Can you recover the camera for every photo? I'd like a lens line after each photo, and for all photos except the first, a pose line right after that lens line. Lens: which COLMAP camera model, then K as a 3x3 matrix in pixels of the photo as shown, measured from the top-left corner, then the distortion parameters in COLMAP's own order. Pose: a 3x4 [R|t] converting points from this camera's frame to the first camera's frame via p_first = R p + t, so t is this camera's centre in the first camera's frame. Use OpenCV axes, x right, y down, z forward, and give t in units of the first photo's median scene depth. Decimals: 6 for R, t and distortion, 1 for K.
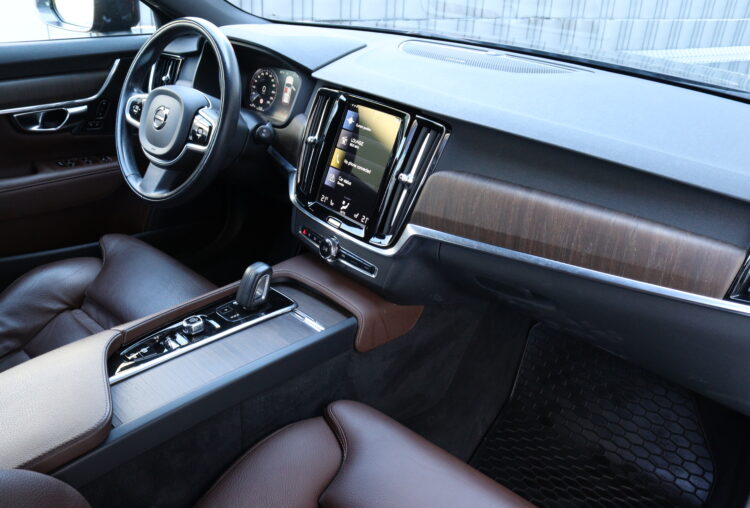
lens RADIAL K [[621.5, 0, 377.5], [0, 621.5, 244.5], [0, 0, 1]] dist [-0.173901, 0.150718]
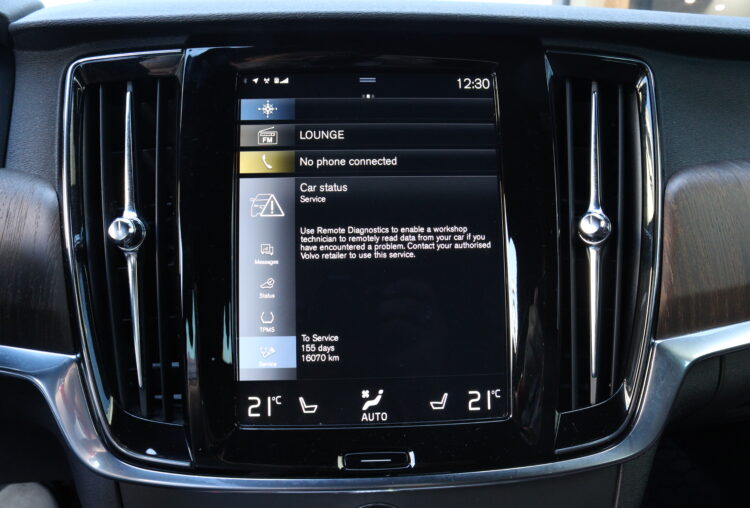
lens RADIAL K [[621.5, 0, 377.5], [0, 621.5, 244.5], [0, 0, 1]] dist [-0.173901, 0.150718]
pose [[0.608296, -0.244499, 0.755114, -0.290846], [0.370543, 0.928813, 0.002243, -0.145179], [-0.701908, 0.278437, 0.655590, 0.885782]]
